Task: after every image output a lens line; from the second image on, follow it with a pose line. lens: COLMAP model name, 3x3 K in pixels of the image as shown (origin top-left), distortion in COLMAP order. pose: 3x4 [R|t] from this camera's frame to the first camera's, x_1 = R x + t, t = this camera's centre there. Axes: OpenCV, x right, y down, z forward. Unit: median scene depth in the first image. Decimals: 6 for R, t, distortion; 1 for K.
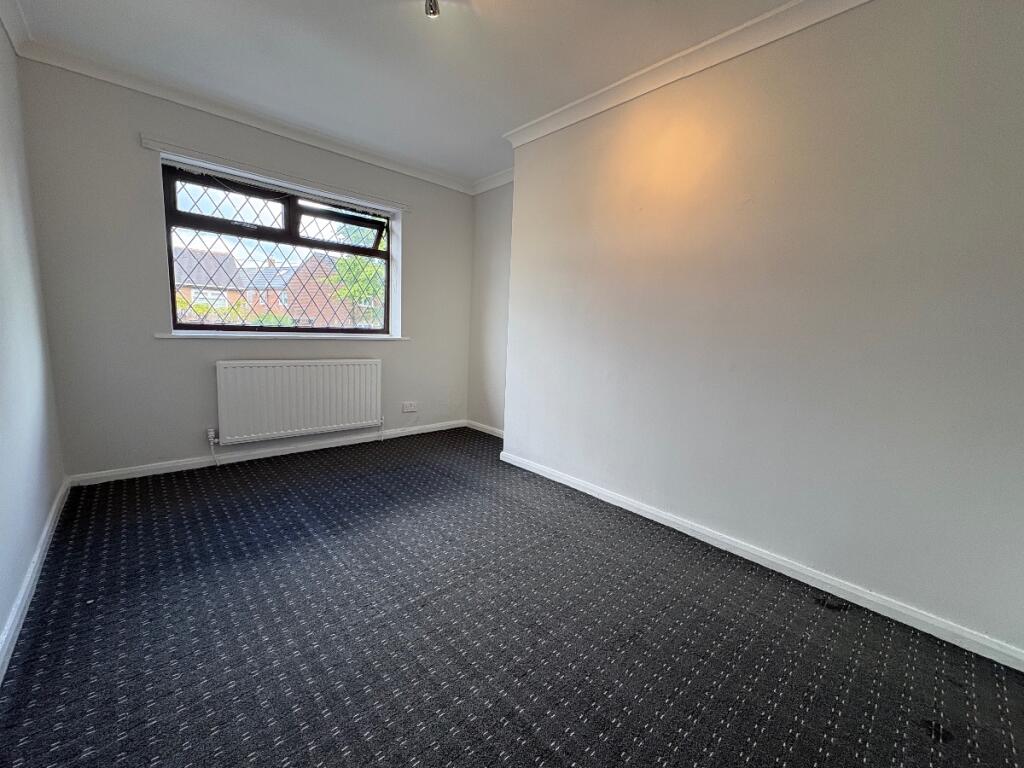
lens RADIAL K [[409.5, 0, 510.2], [0, 409.5, 383.4], [0, 0, 1]] dist [0.000496, 0.000398]
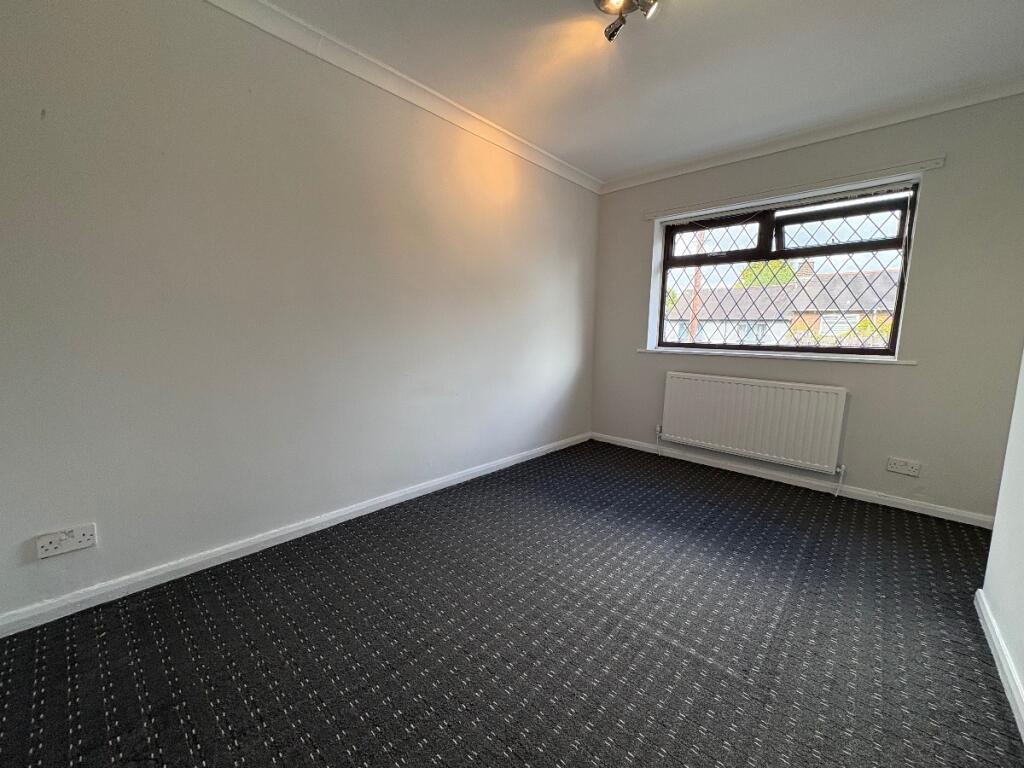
lens RADIAL K [[409.5, 0, 510.2], [0, 409.5, 383.4], [0, 0, 1]] dist [0.000496, 0.000398]
pose [[0.082003, 0.083770, -0.993105, 0.419319], [-0.150133, 0.986129, 0.070784, -0.030652], [0.985259, 0.143293, 0.093442, 0.364141]]
